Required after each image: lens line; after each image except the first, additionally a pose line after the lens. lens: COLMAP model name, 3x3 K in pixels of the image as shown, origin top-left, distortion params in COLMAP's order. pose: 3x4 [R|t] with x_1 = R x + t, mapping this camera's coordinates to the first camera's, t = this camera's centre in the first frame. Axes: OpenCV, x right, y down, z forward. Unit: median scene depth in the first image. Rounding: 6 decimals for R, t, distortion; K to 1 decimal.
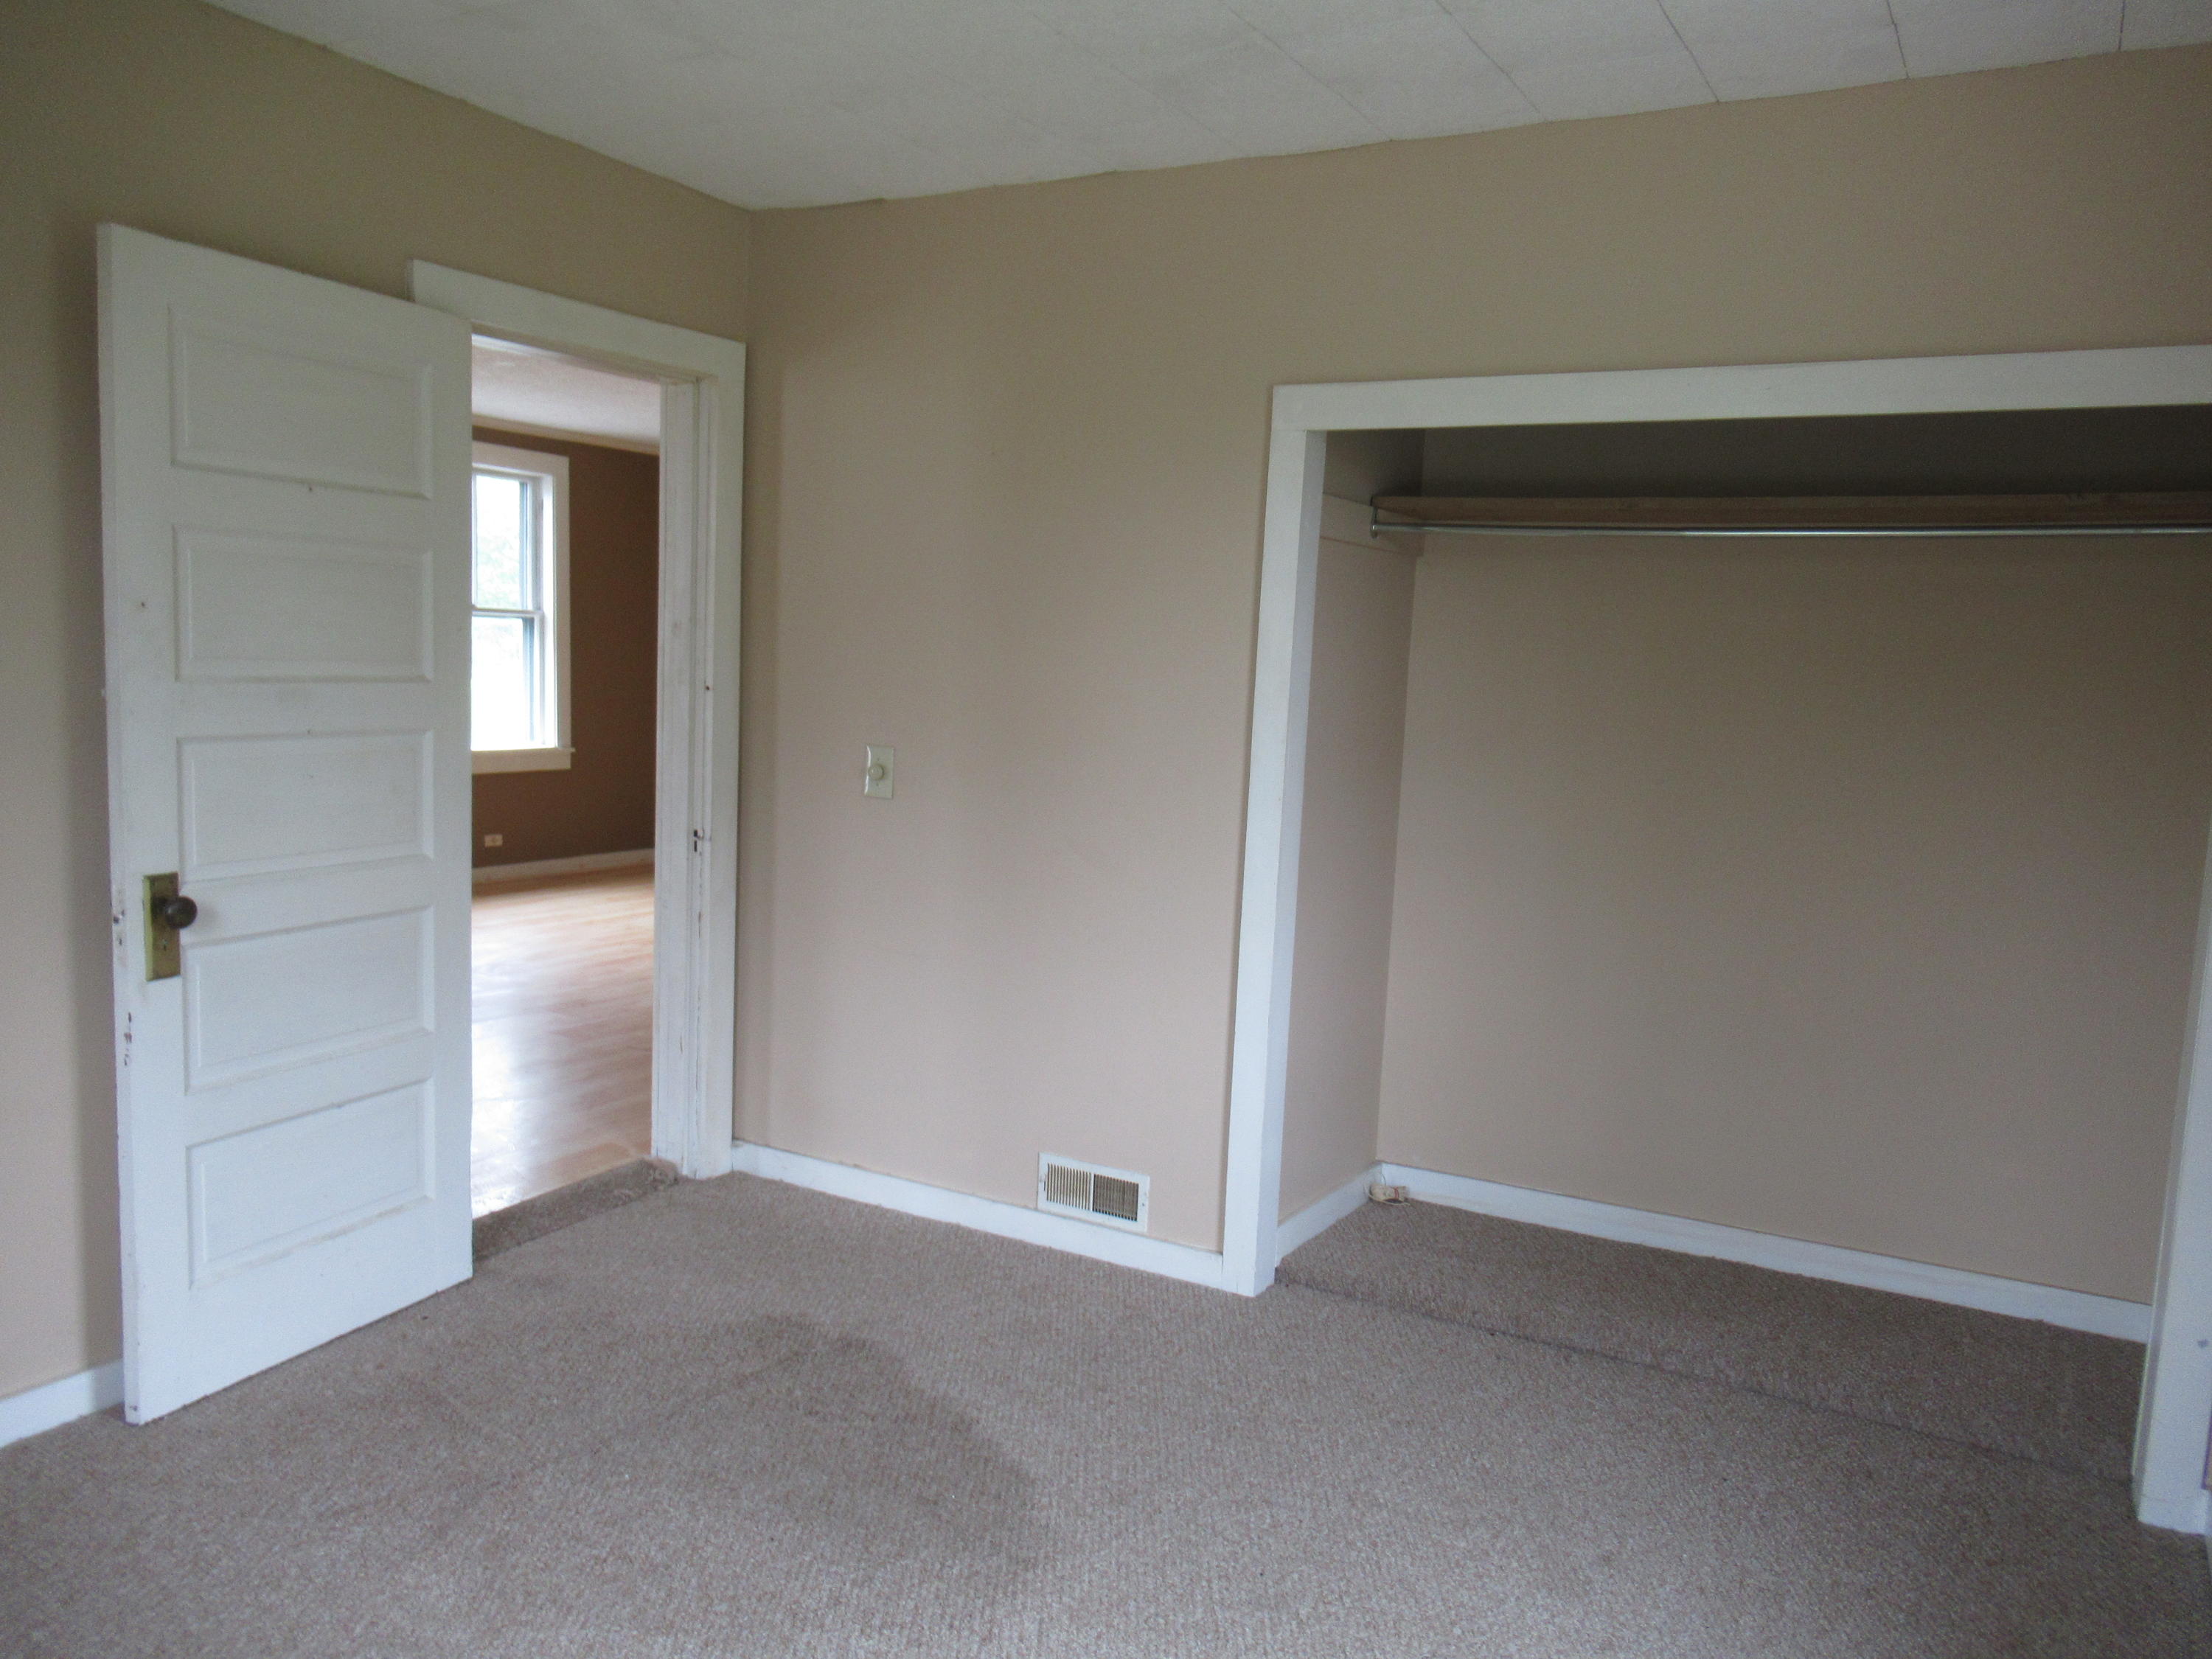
lens RADIAL K [[1644.6, 0, 1101.8], [0, 1644.6, 824.1], [0, 0, 1]] dist [-0.015891, 0.007224]
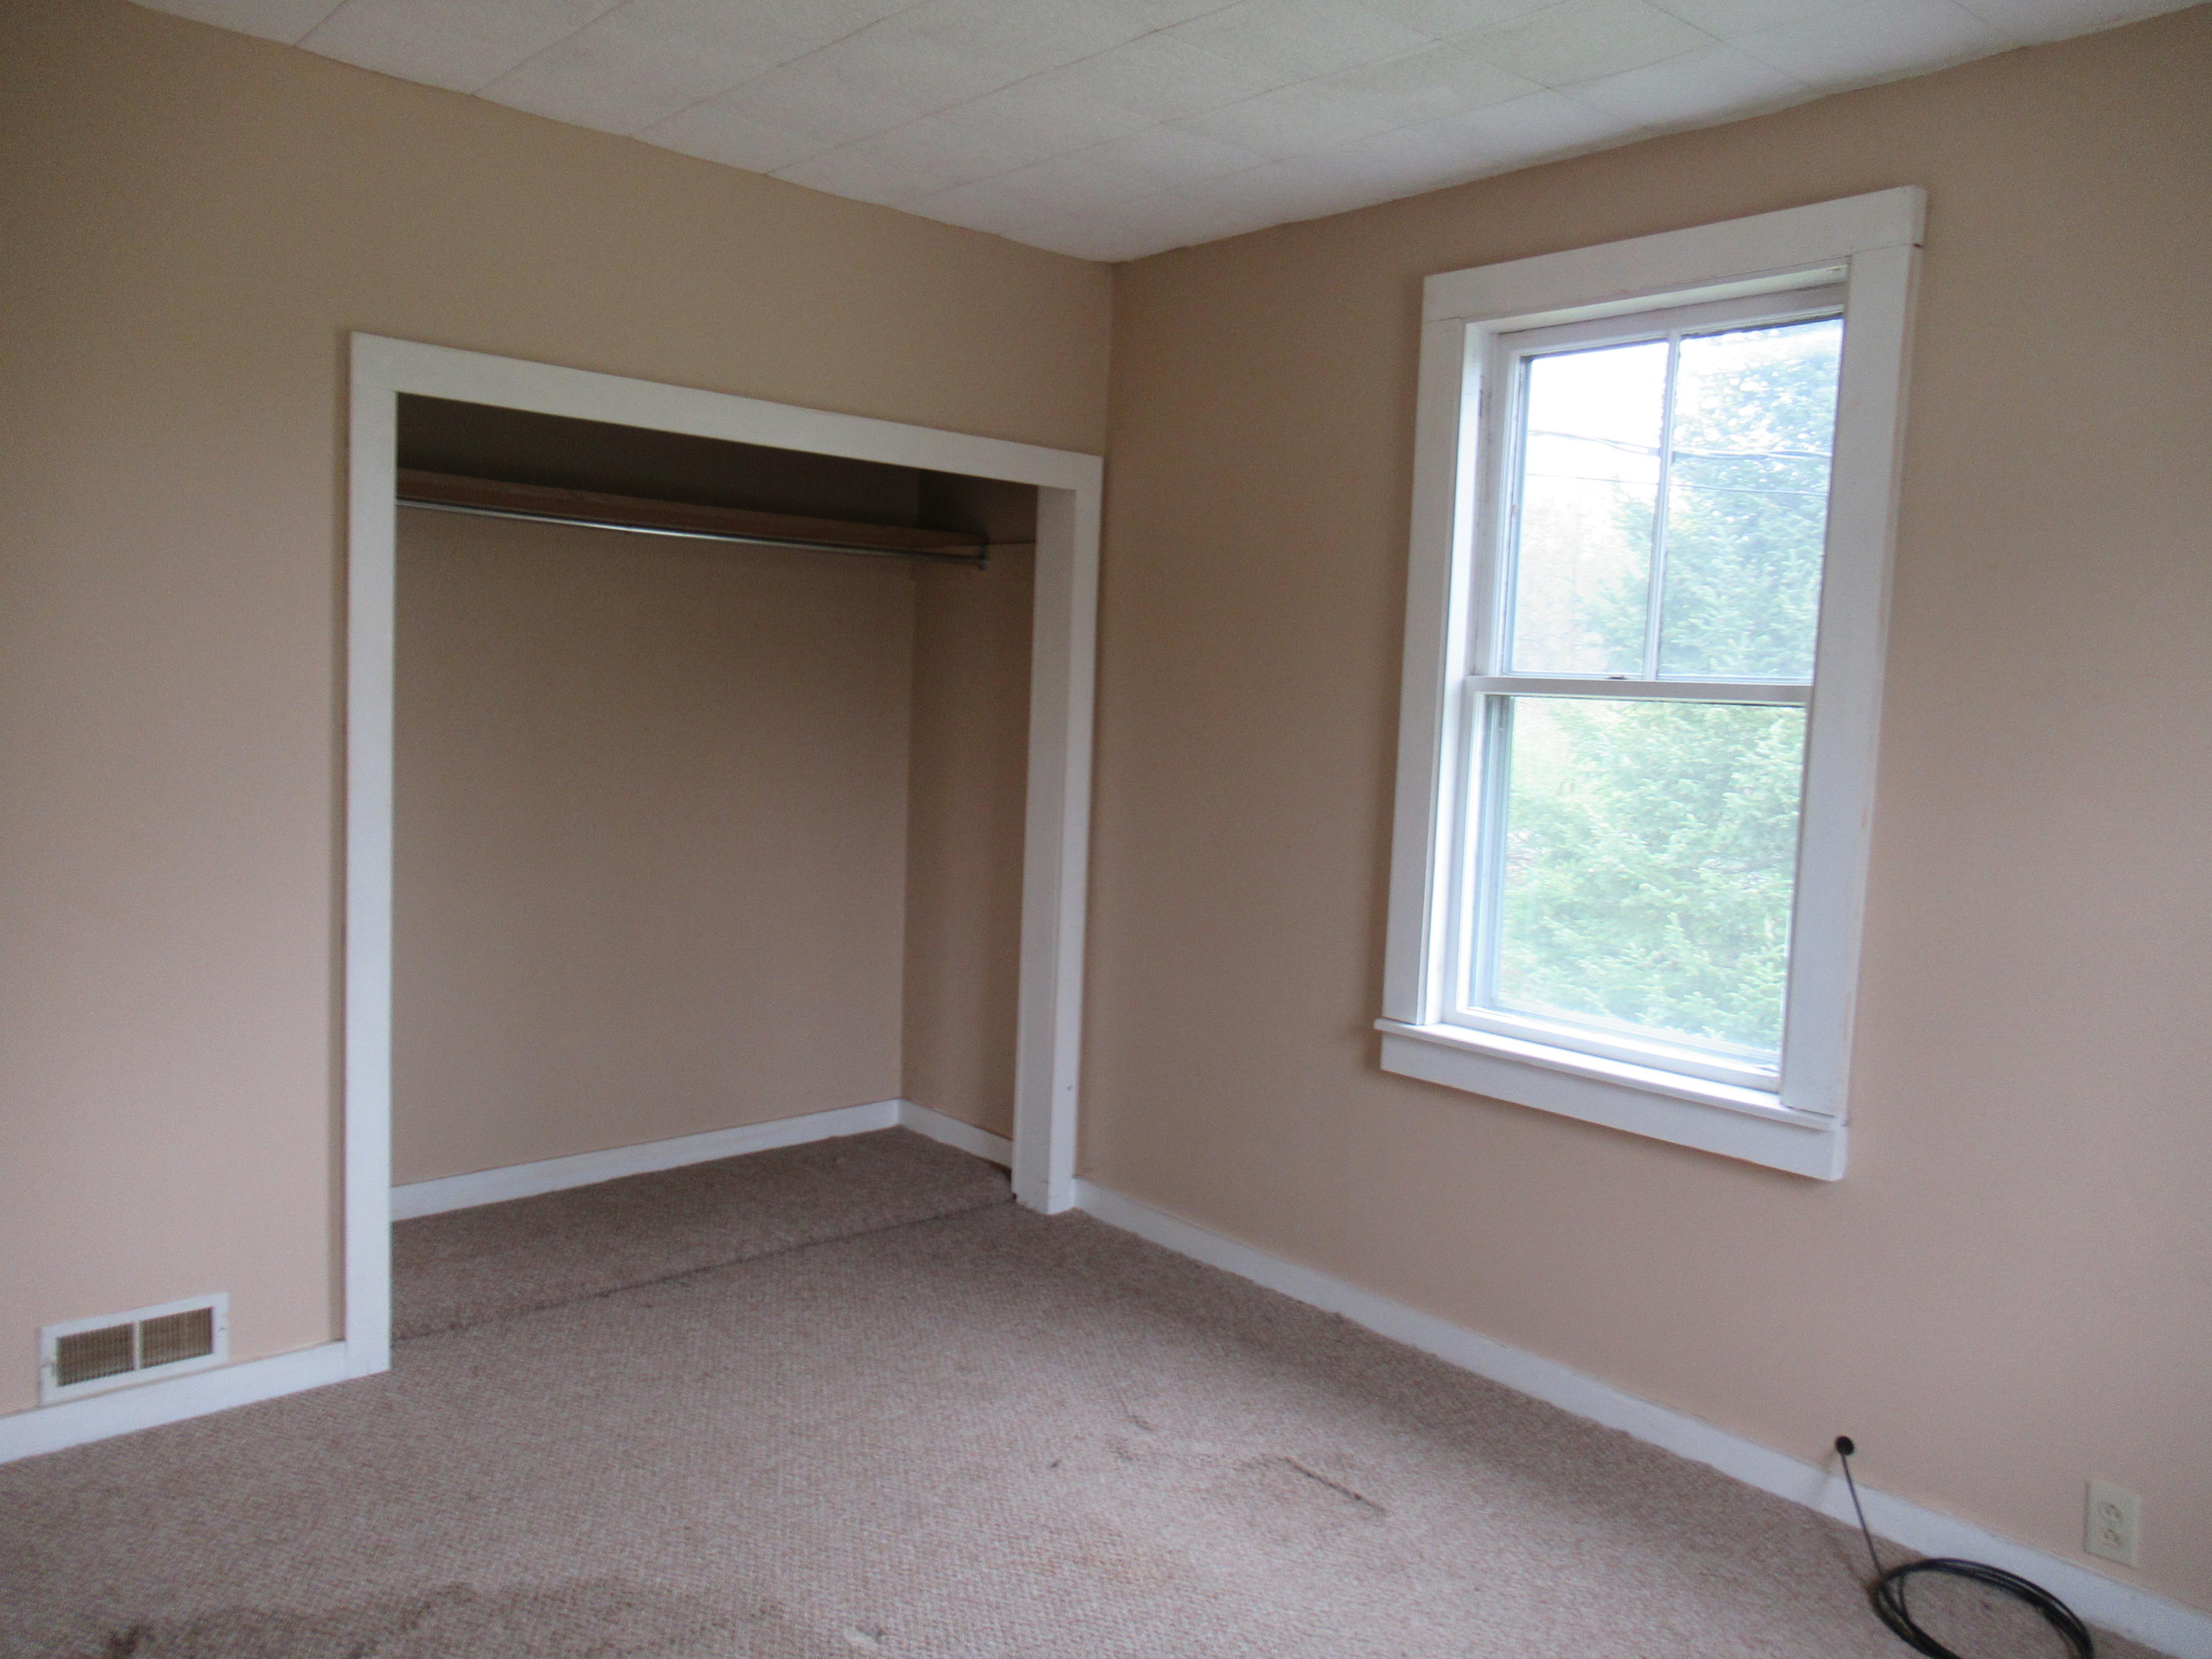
lens RADIAL K [[1644.6, 0, 1112.9], [0, 1644.6, 823.5], [0, 0, 1]] dist [-0.015891, 0.007224]
pose [[0.313154, -0.110805, 0.943216, -0.594280], [0.069682, 0.993174, 0.093539, -0.060400], [-0.947142, 0.036433, 0.318738, 0.344184]]
